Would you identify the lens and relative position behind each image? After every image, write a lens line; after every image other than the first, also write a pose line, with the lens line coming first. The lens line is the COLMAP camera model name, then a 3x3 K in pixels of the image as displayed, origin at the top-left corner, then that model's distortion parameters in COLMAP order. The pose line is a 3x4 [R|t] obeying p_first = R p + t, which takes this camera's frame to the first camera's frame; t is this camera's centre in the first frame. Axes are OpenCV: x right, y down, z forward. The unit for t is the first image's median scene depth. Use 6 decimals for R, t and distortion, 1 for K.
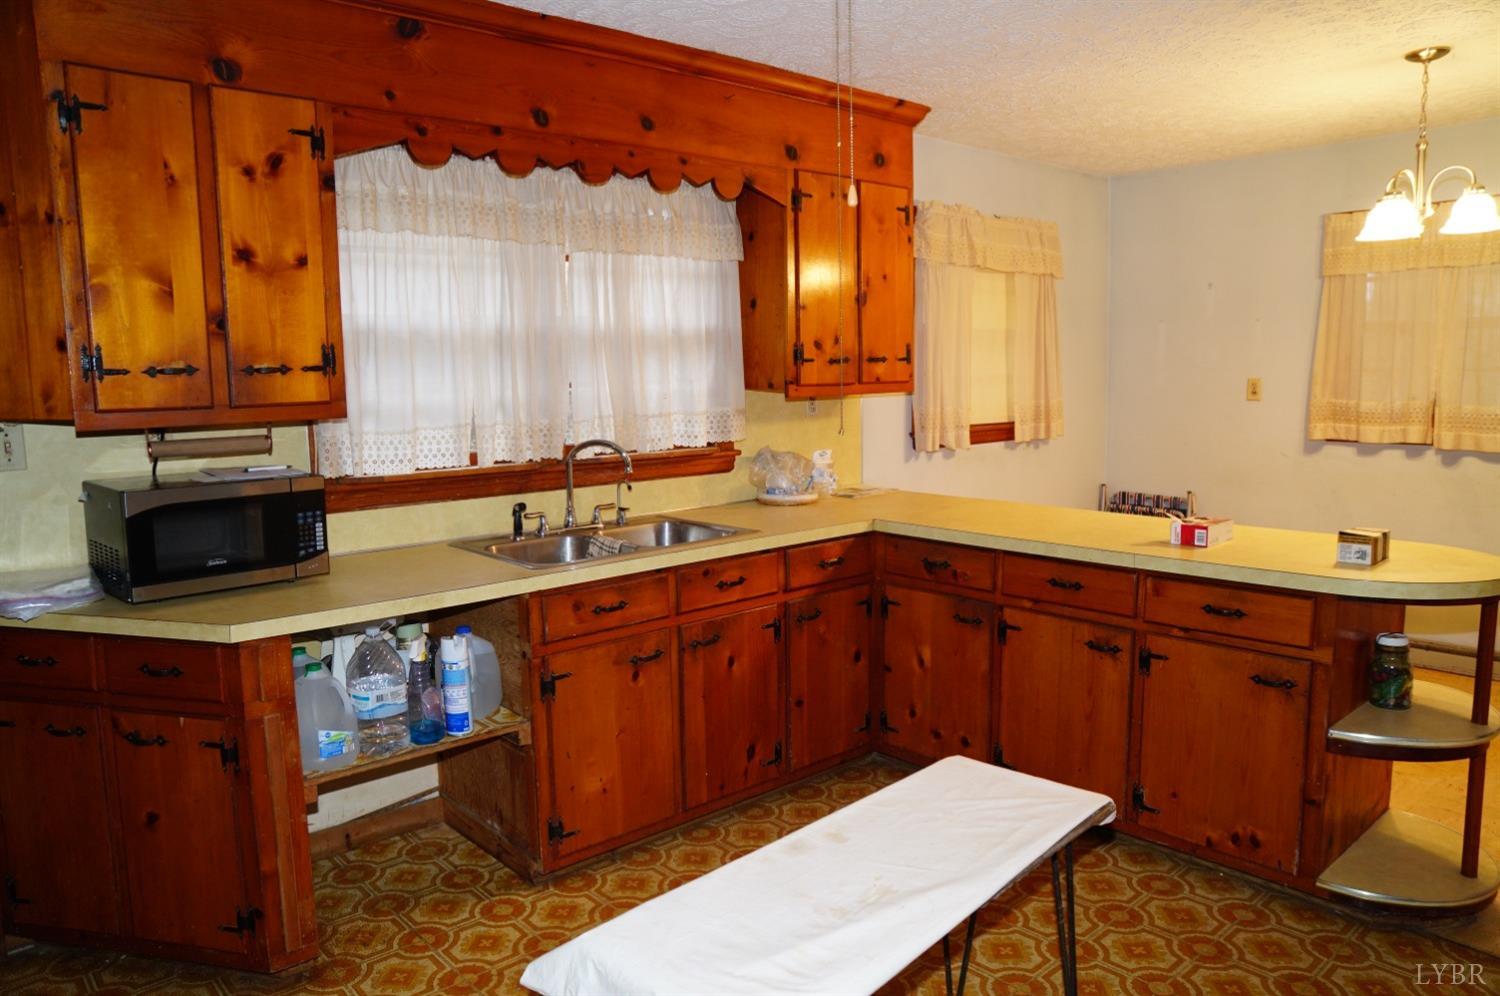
lens RADIAL K [[1038.6, 0, 750.0], [0, 1038.6, 498.0], [0, 0, 1]] dist [-0.145626, 0.171532]
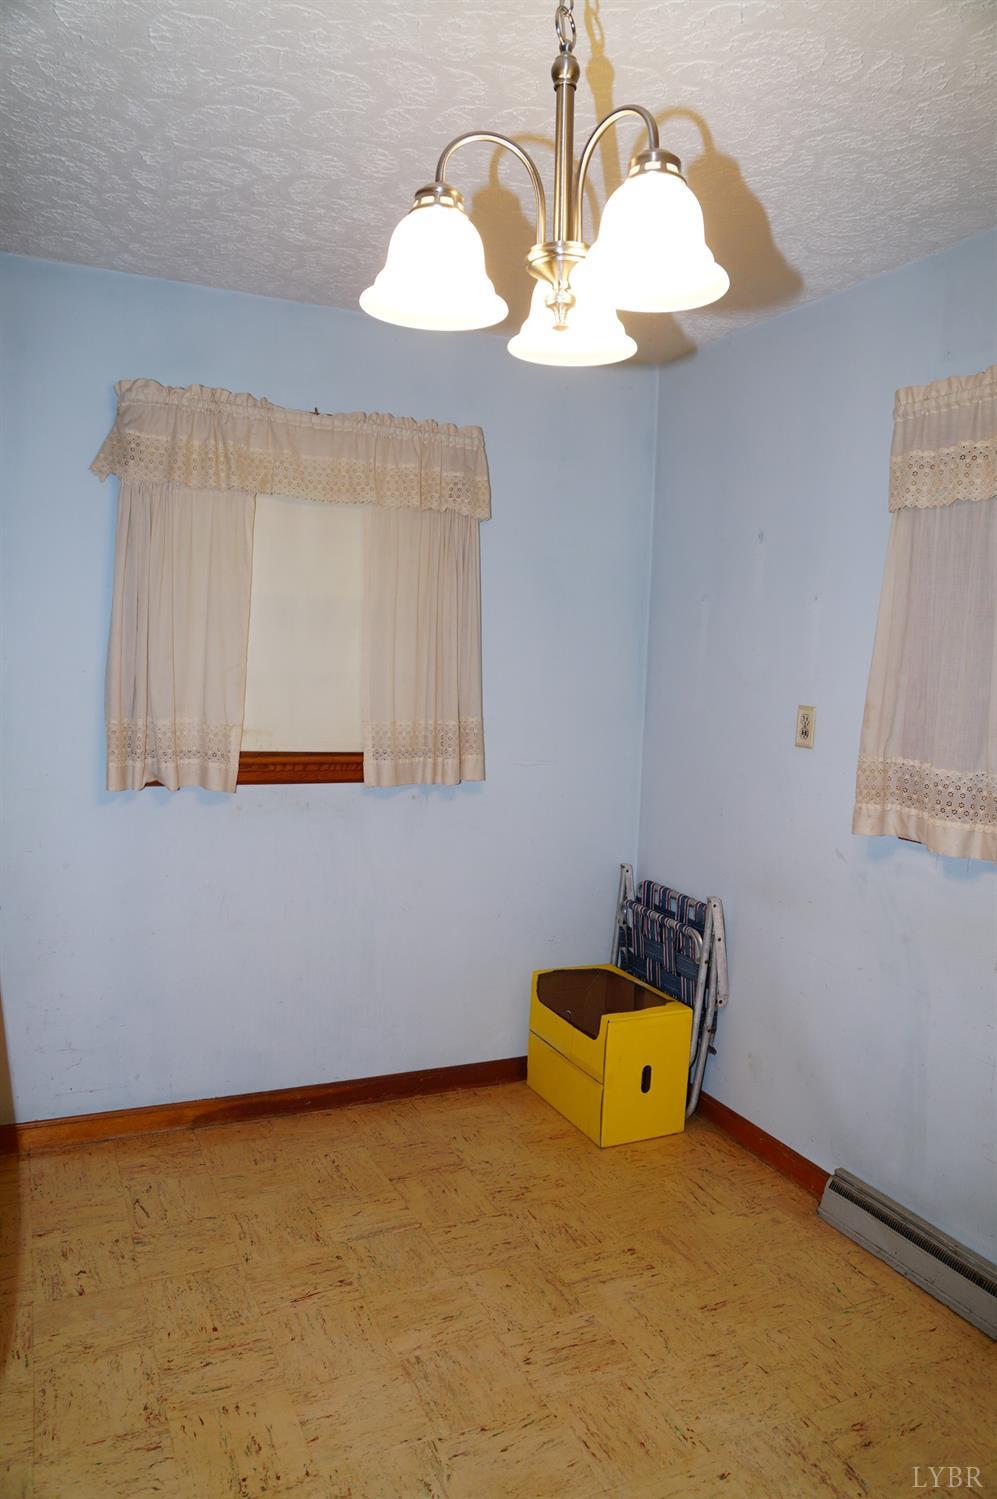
lens RADIAL K [[1037.9, 0, 498.5], [0, 1037.9, 749.5], [0, 0, 1]] dist [-0.145626, 0.171532]
pose [[0.959901, 0.080880, -0.268419, 0.513123], [-0.091217, 0.995485, -0.026242, -0.069425], [0.265085, 0.049674, 0.962945, 0.453429]]
